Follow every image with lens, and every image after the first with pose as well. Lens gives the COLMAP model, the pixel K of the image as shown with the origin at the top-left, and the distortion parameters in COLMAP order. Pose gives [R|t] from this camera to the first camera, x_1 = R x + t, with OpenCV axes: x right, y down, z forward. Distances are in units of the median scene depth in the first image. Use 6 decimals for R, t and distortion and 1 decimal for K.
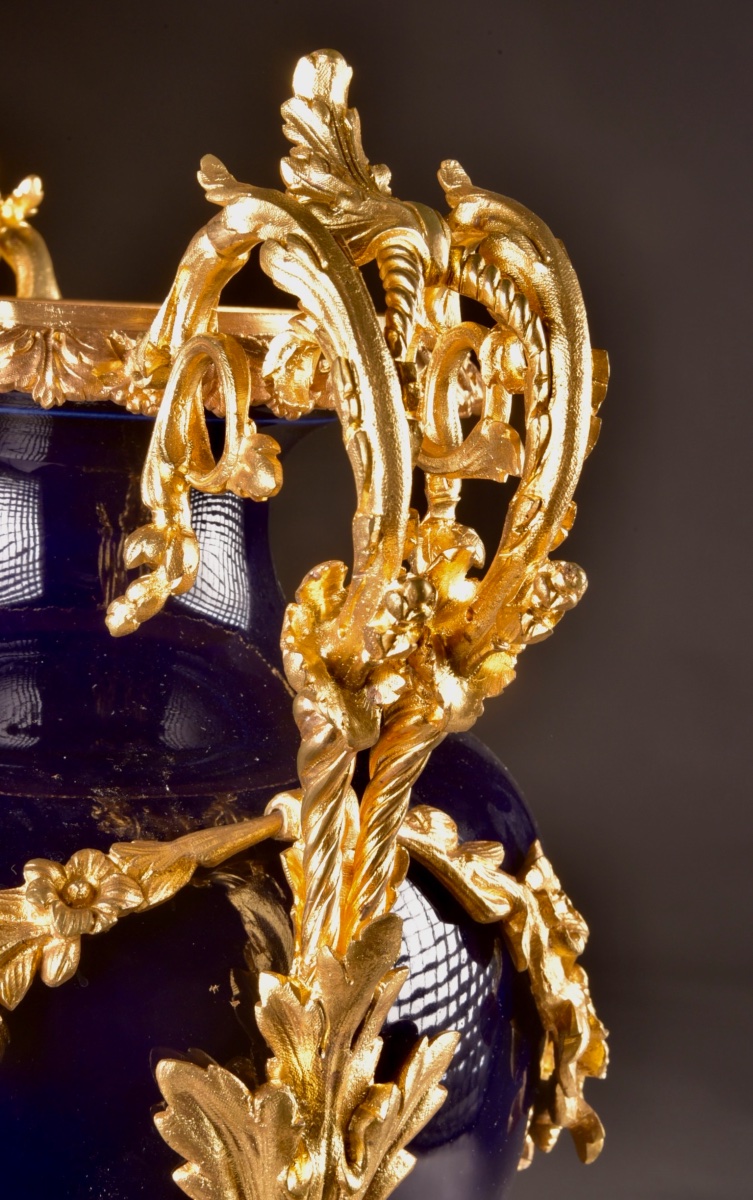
lens RADIAL K [[3267.5, 0, 377.4], [0, 3267.5, 608.9], [0, 0, 1]] dist [0.641767, 0.000000]
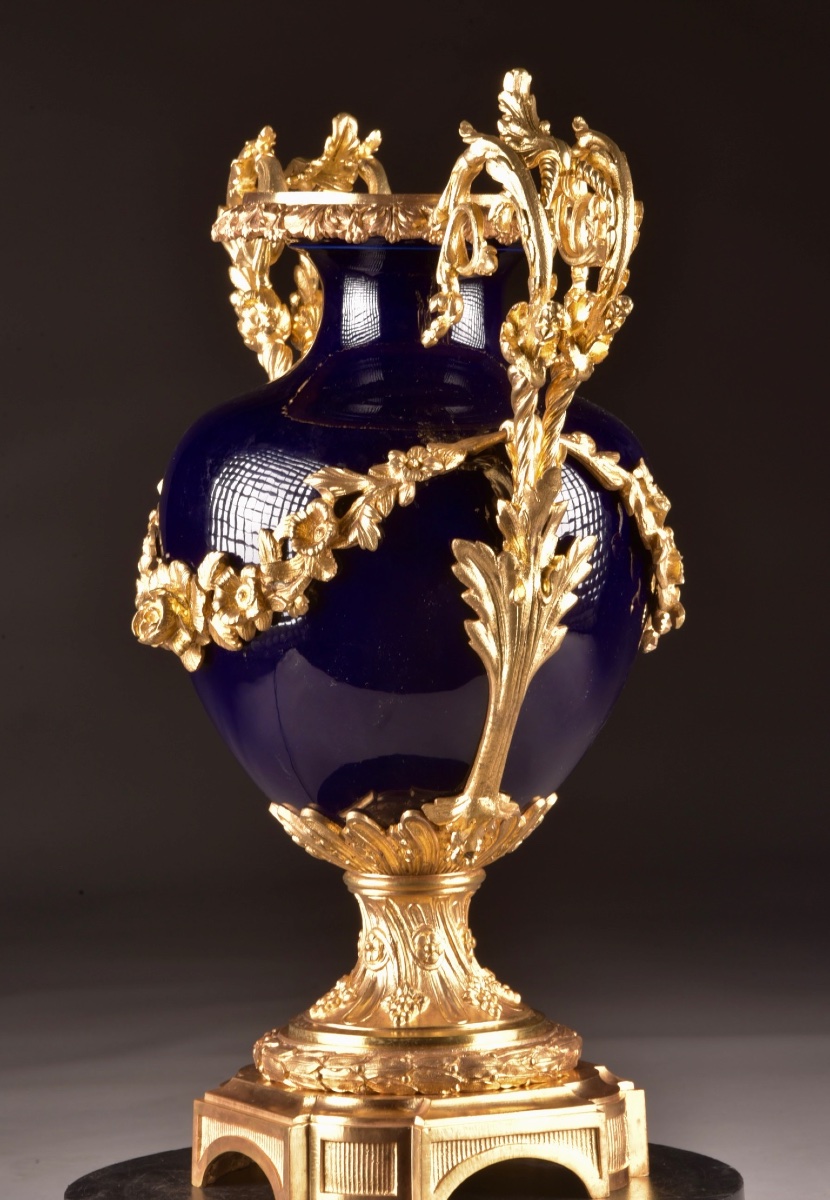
lens RADIAL K [[6734.7, 0, 413.3], [0, 6734.7, 571.8], [0, 0, 1]] dist [3.667231, 0.000000]
pose [[0.996278, -0.032091, -0.080005, 0.263163], [0.027795, 0.998141, -0.054244, 0.397494], [0.081597, 0.051818, 0.995317, -3.425656]]
